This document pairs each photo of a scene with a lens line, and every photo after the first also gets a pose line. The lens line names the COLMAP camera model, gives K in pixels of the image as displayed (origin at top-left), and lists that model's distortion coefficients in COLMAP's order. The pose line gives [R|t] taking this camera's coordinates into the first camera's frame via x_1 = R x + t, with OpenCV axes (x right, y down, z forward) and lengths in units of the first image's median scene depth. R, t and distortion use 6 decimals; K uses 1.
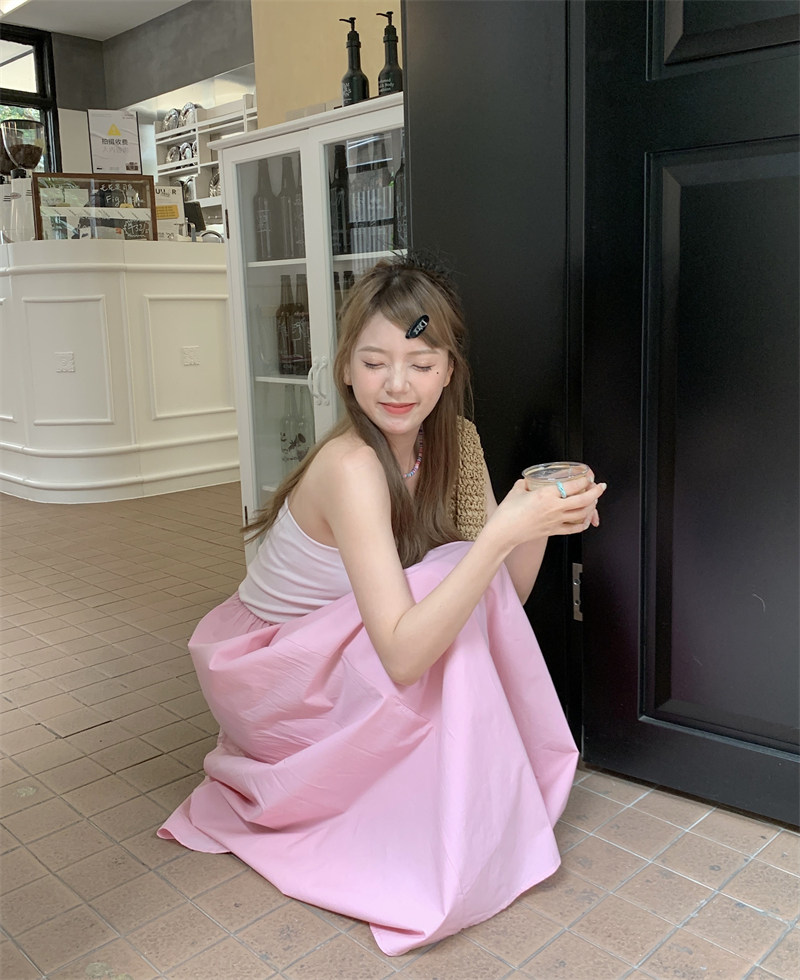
lens RADIAL K [[916.2, 0, 431.9], [0, 916.2, 465.2], [0, 0, 1]] dist [-0.010690, 0.000000]
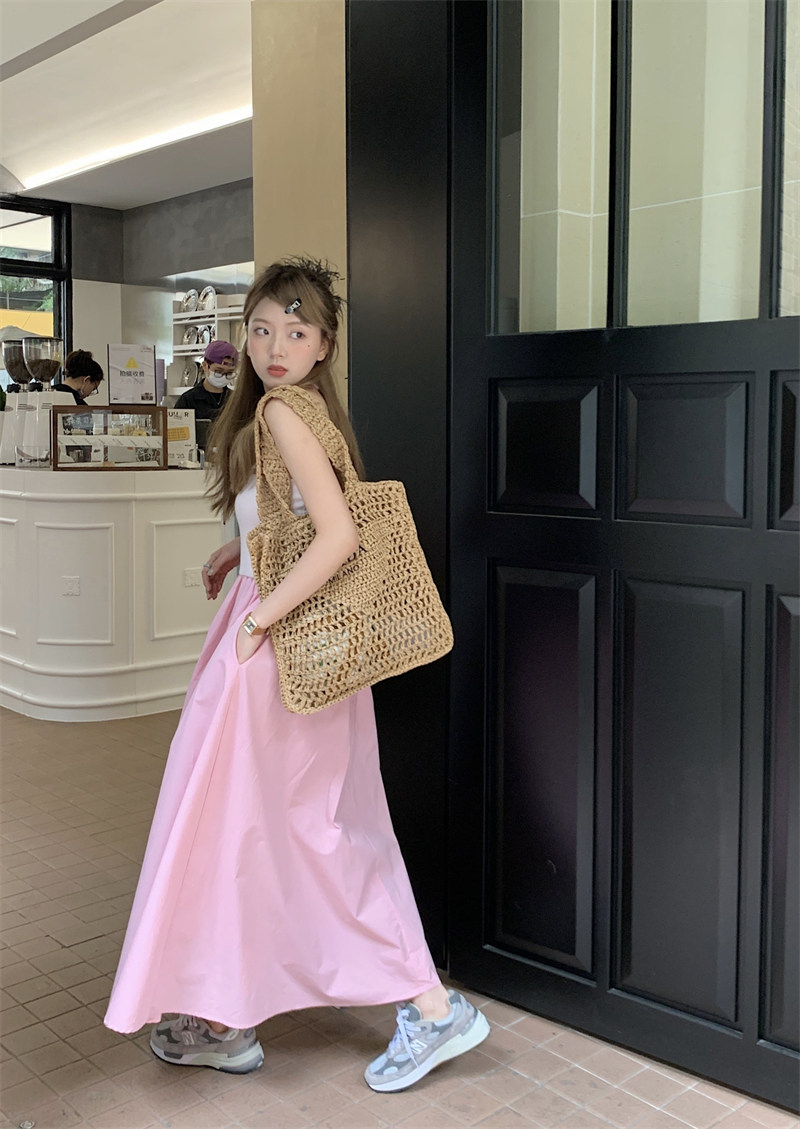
lens RADIAL K [[1164.1, 0, 486.5], [0, 1164.1, 498.3], [0, 0, 1]] dist [0.018591, 0.000000]
pose [[0.999352, 0.031422, -0.017555, 0.089422], [-0.033141, 0.993573, -0.108236, -0.078055], [0.014041, 0.108747, 0.993970, -0.315388]]
